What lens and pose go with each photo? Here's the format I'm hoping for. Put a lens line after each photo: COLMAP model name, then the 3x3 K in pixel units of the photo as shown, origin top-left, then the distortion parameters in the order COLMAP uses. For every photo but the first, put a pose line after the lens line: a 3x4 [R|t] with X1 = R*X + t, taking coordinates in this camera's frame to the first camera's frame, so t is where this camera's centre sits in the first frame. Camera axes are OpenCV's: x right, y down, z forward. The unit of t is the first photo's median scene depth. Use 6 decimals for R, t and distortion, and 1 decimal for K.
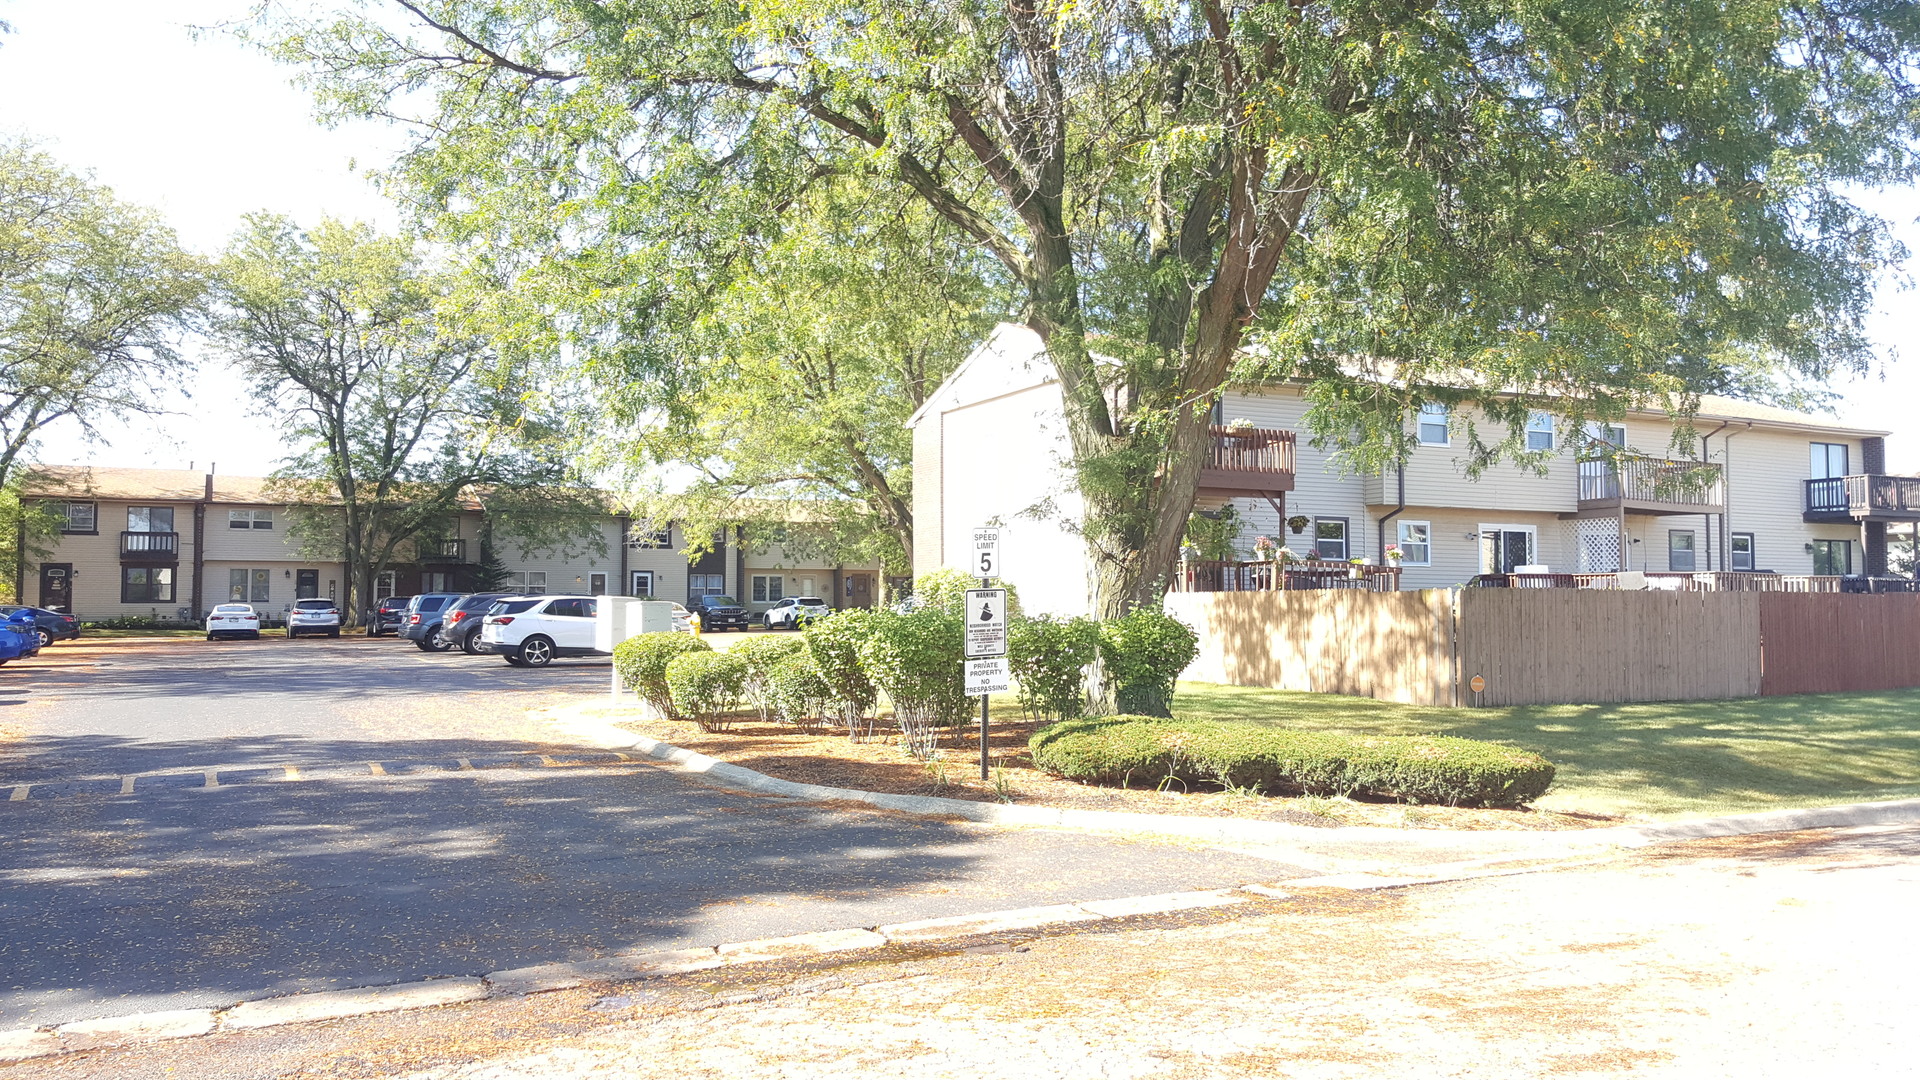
lens RADIAL K [[1385.2, 0, 919.9], [0, 1385.2, 550.4], [0, 0, 1]] dist [0.151848, -0.233504]
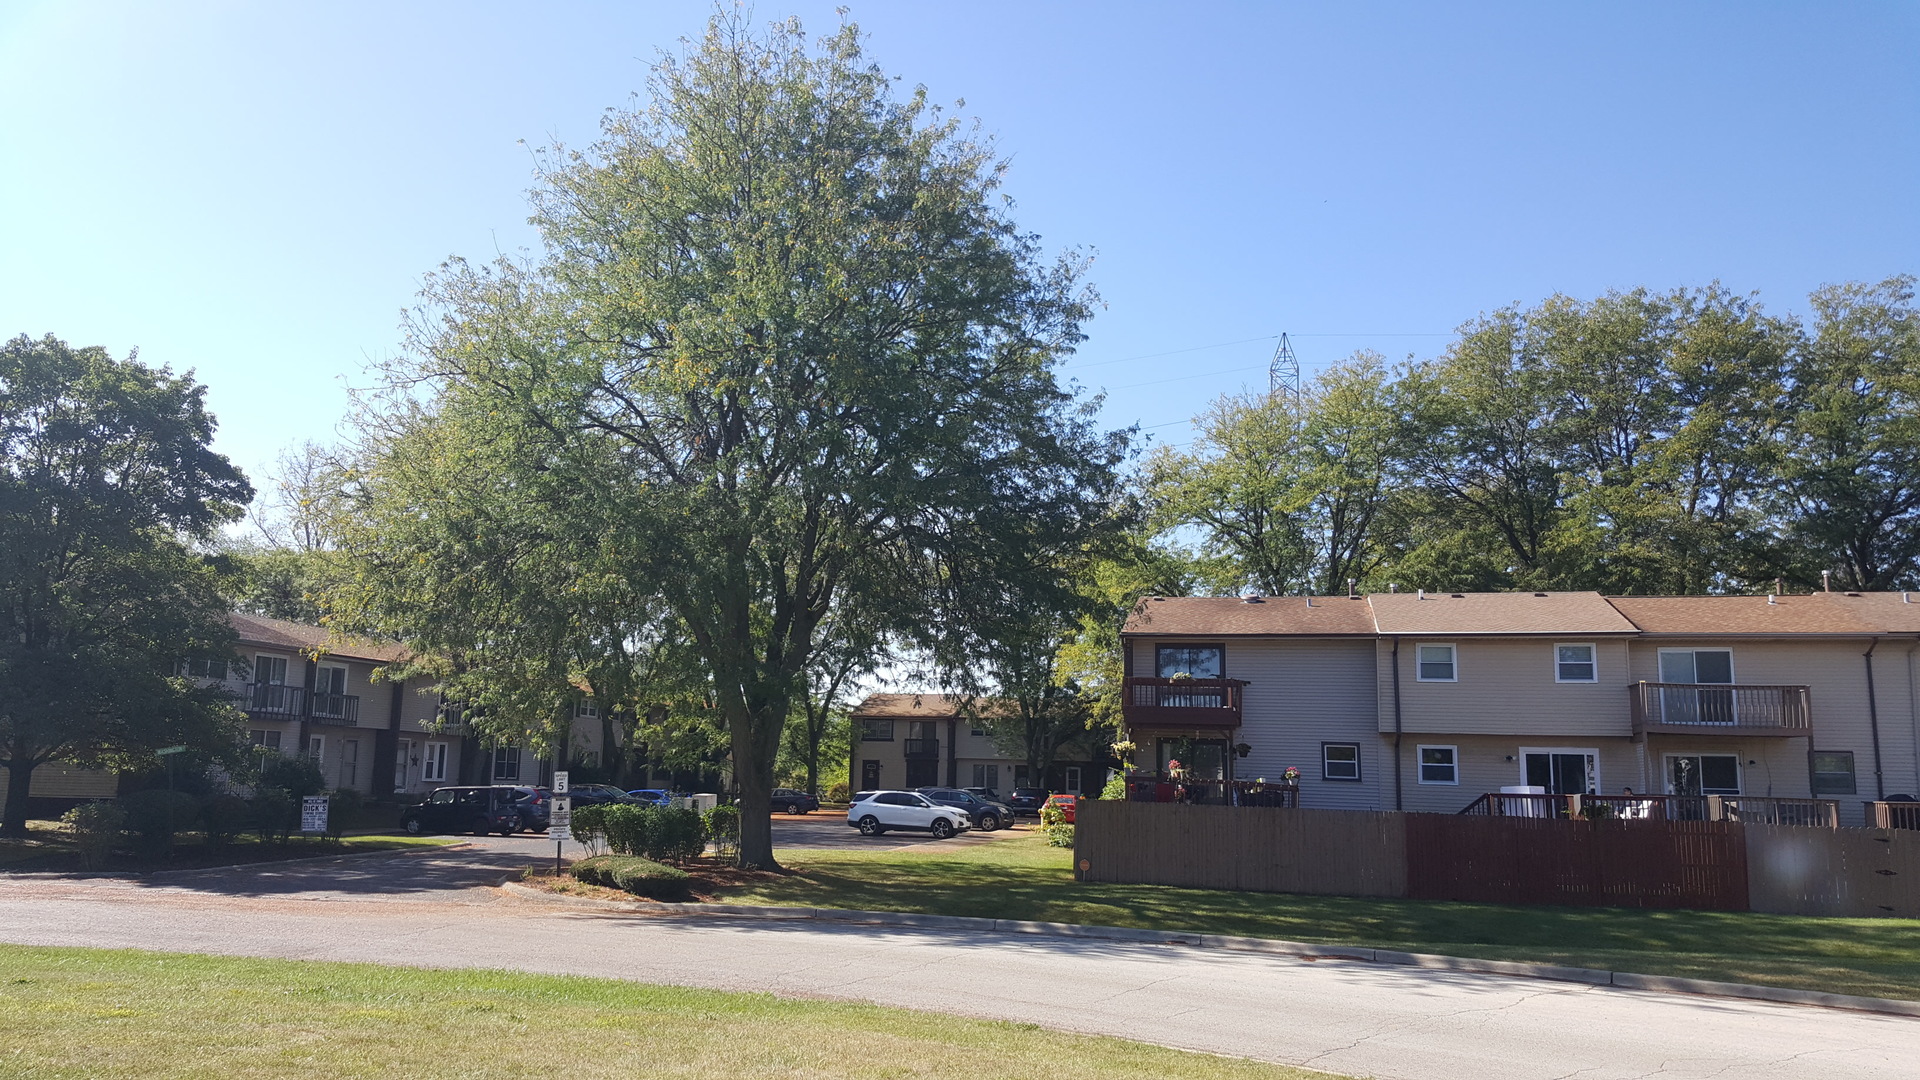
lens RADIAL K [[1385.2, 0, 919.9], [0, 1385.2, 550.4], [0, 0, 1]] dist [0.151848, -0.233504]
pose [[0.742875, -0.092750, -0.662974, 0.815168], [0.004622, 0.991042, -0.133467, -0.026623], [0.669414, 0.096085, 0.736649, -0.165828]]
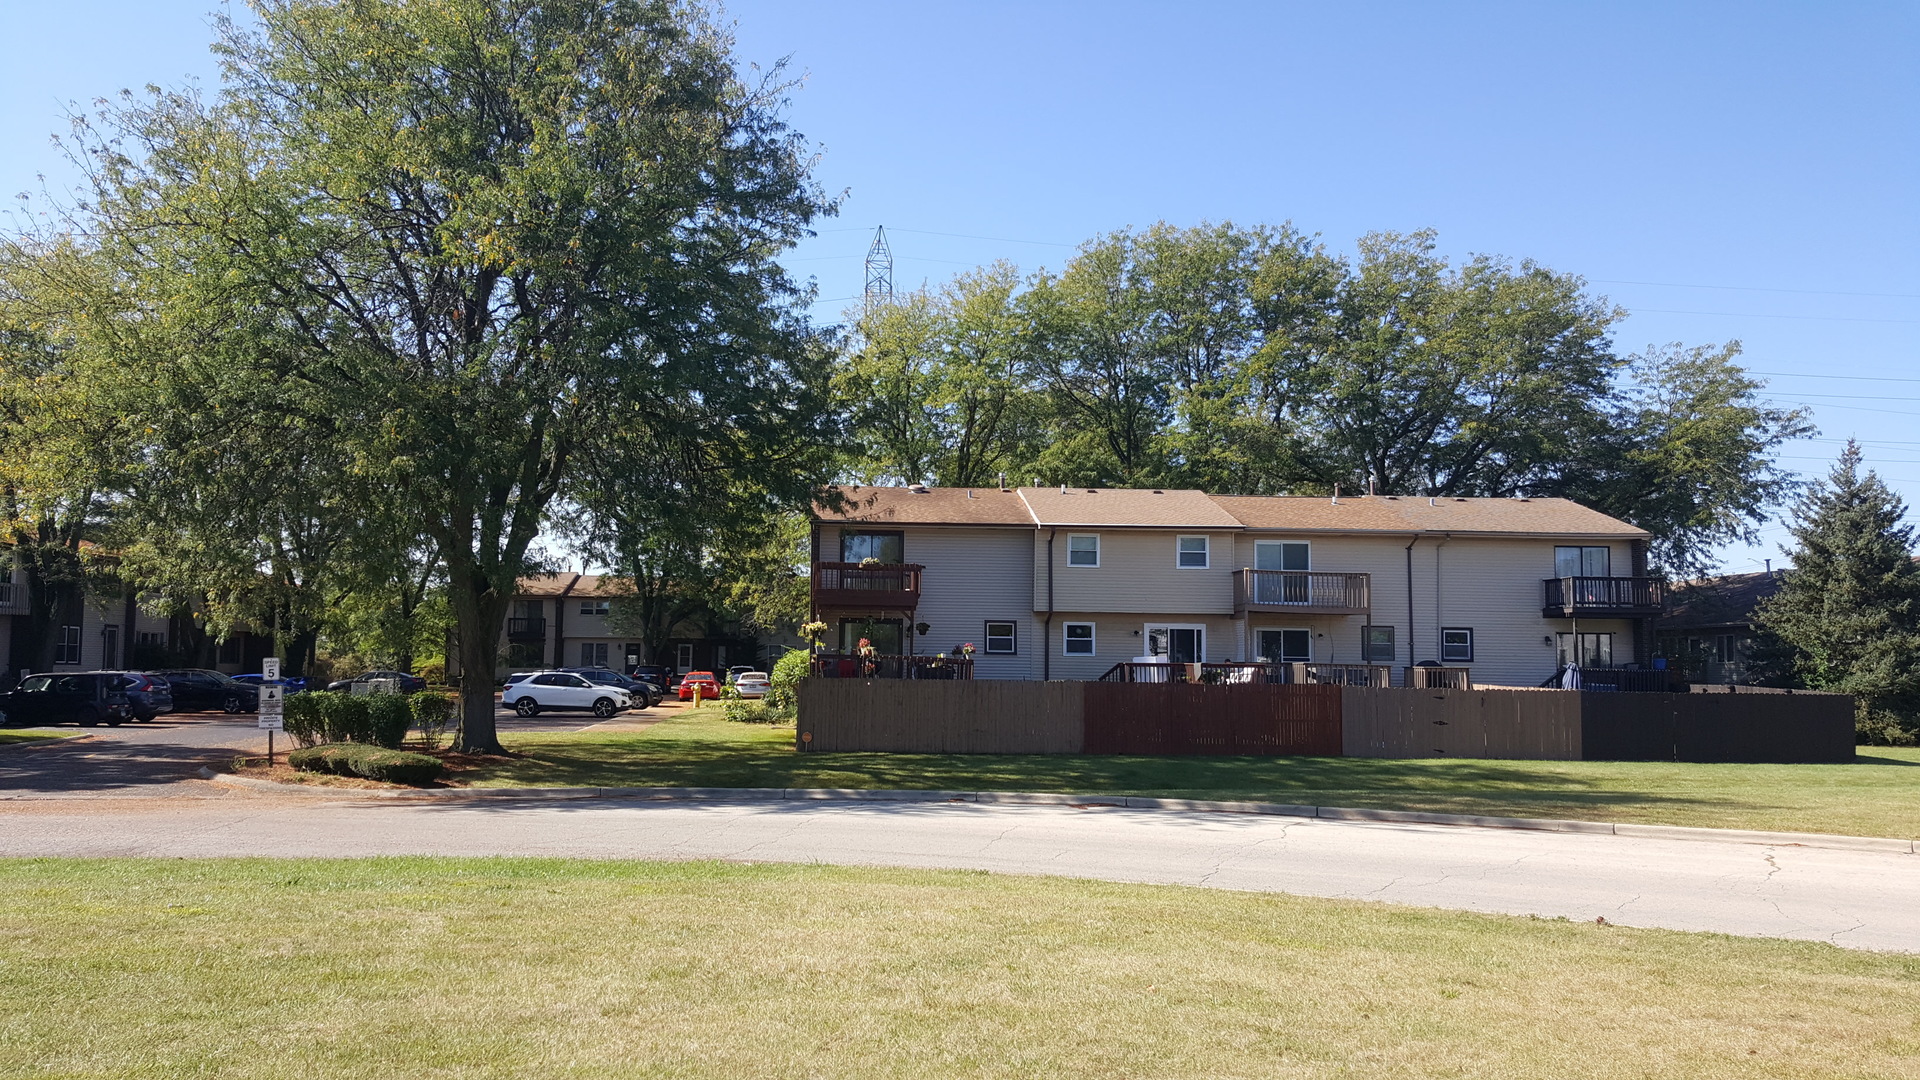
lens RADIAL K [[1385.2, 0, 919.9], [0, 1385.2, 550.4], [0, 0, 1]] dist [0.151848, -0.233504]
pose [[0.915731, -0.023047, -0.401131, 0.735015], [0.006092, 0.999035, -0.043492, -0.032231], [0.401747, 0.037383, 0.914987, -0.269082]]
